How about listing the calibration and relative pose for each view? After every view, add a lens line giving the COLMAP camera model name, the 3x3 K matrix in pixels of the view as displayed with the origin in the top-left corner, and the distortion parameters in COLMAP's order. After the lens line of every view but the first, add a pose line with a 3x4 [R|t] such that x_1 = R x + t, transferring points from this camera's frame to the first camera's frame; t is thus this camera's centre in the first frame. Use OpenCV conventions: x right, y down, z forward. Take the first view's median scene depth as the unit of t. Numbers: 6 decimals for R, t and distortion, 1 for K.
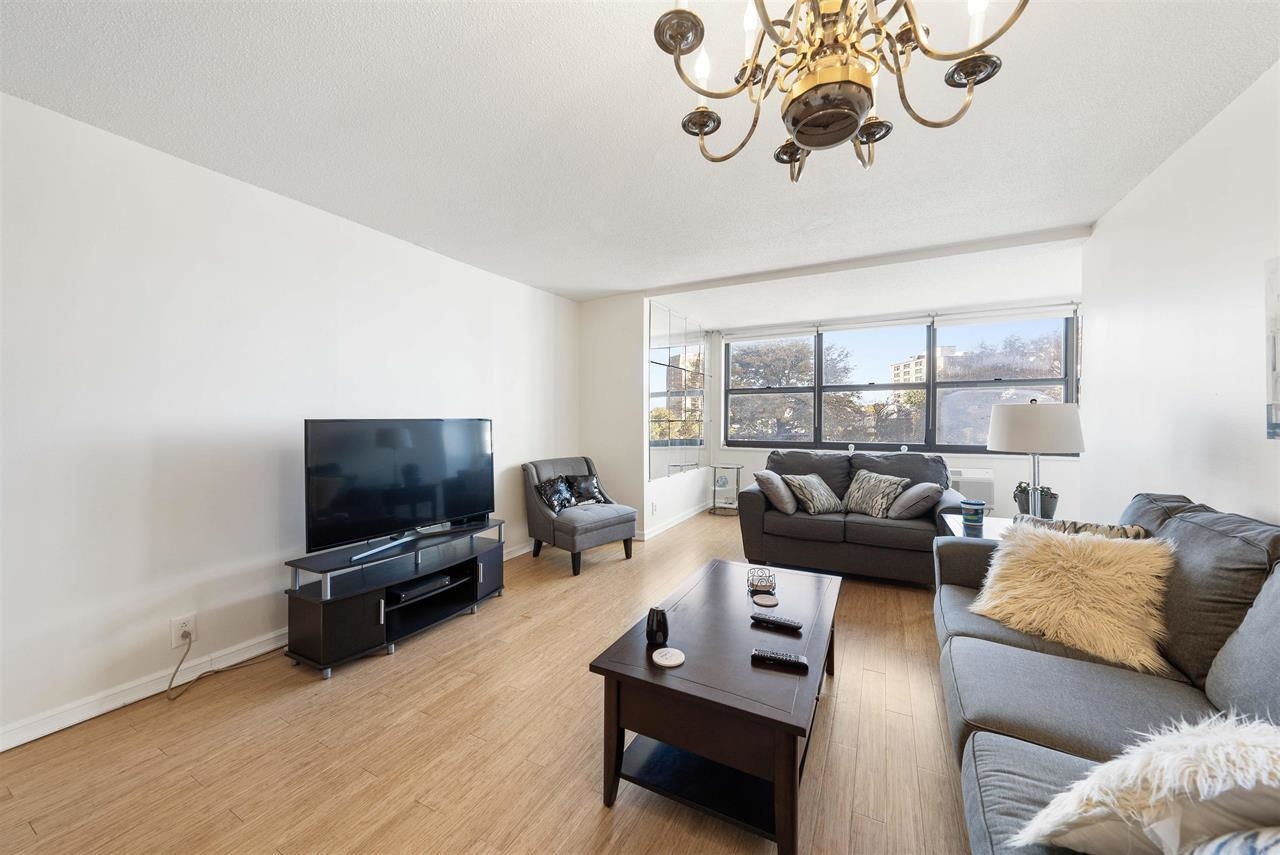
lens RADIAL K [[453.1, 0, 636.0], [0, 453.1, 422.4], [0, 0, 1]] dist [0.001988, 0.000383]
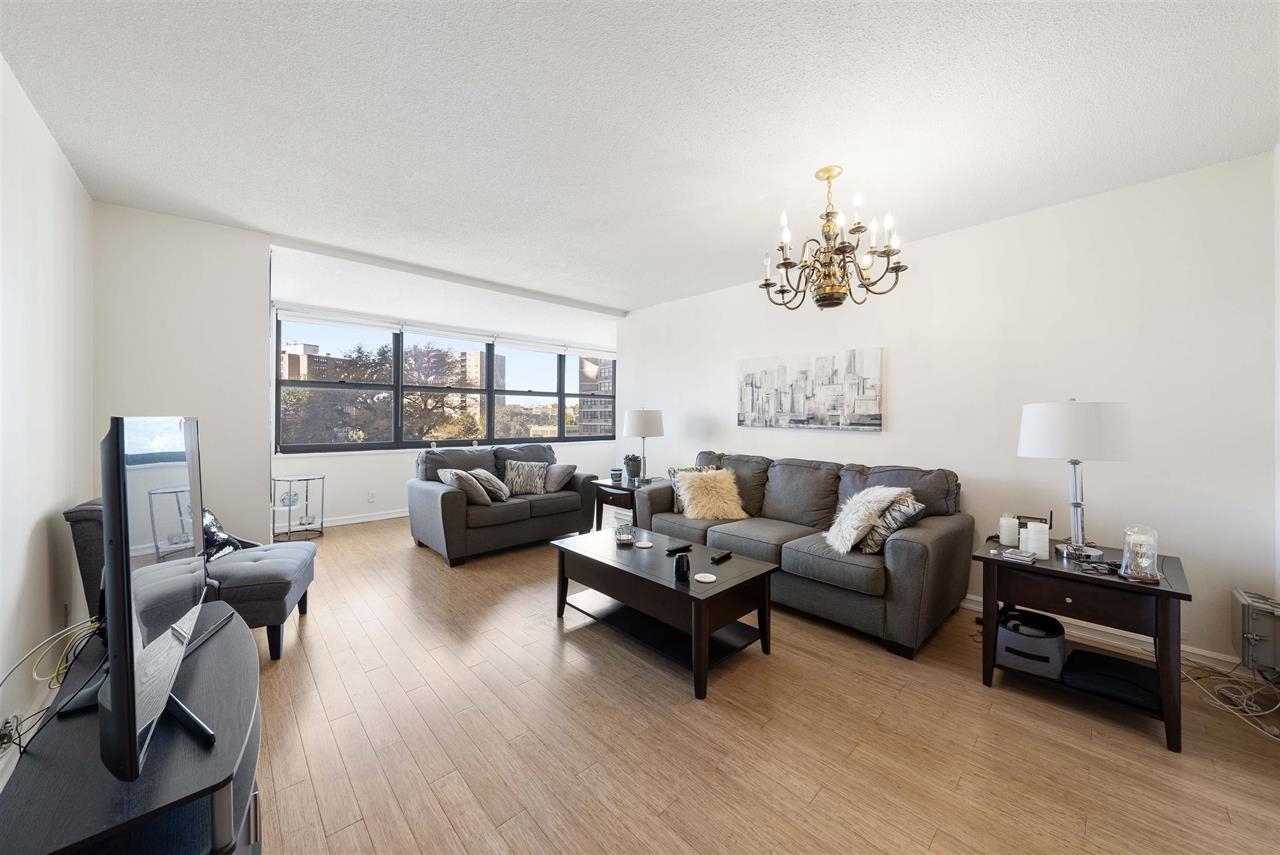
lens RADIAL K [[453.1, 0, 636.5], [0, 453.1, 421.6], [0, 0, 1]] dist [0.001988, 0.000383]
pose [[0.327918, -0.003914, 0.944698, -0.574062], [0.005656, 0.999982, 0.002180, 0.000165], [-0.944689, 0.004628, 0.327934, 0.298182]]
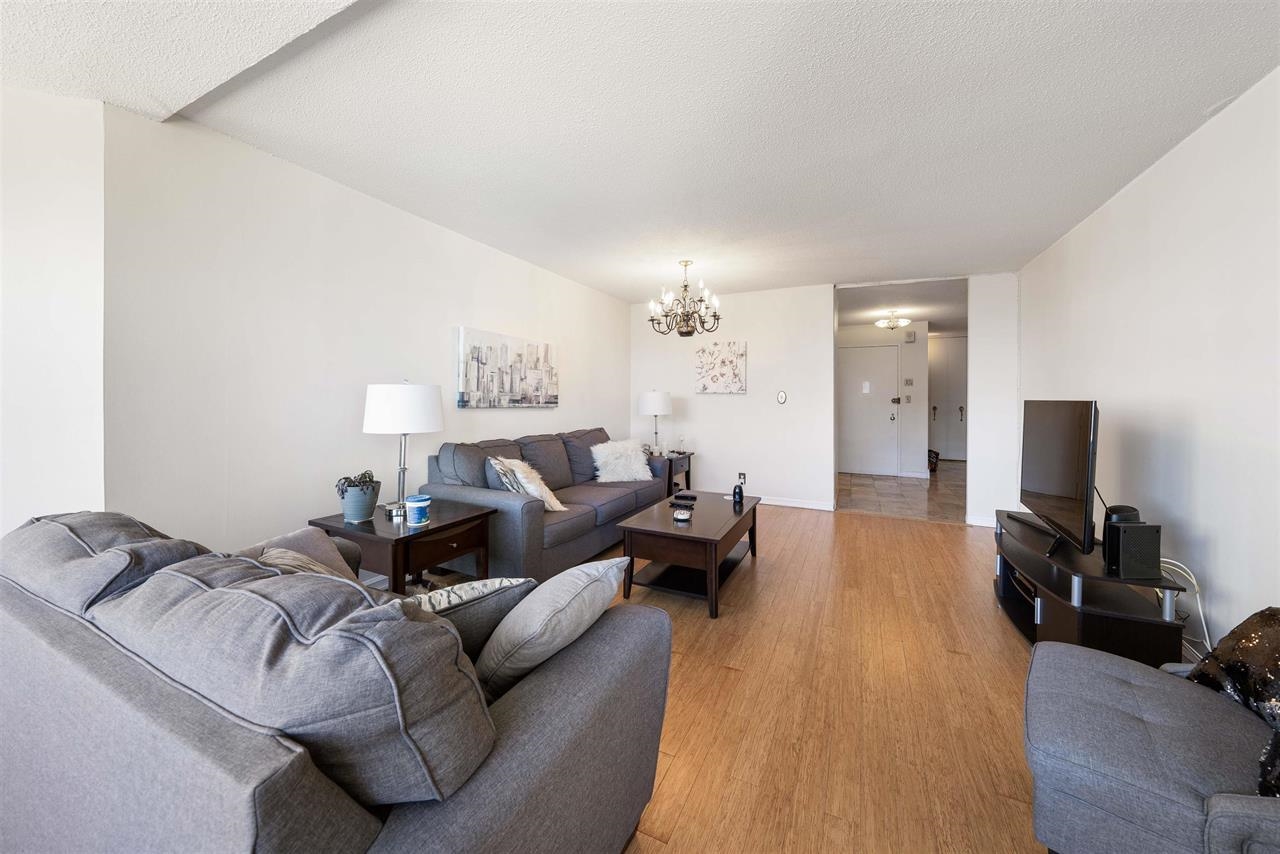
lens RADIAL K [[453.1, 0, 638.9], [0, 453.1, 404.5], [0, 0, 1]] dist [0.001988, 0.000383]
pose [[-0.999048, -0.001015, -0.043621, 0.272420], [-0.002195, 0.999632, 0.027020, -0.017706], [0.043578, 0.027090, -0.998683, 1.380390]]
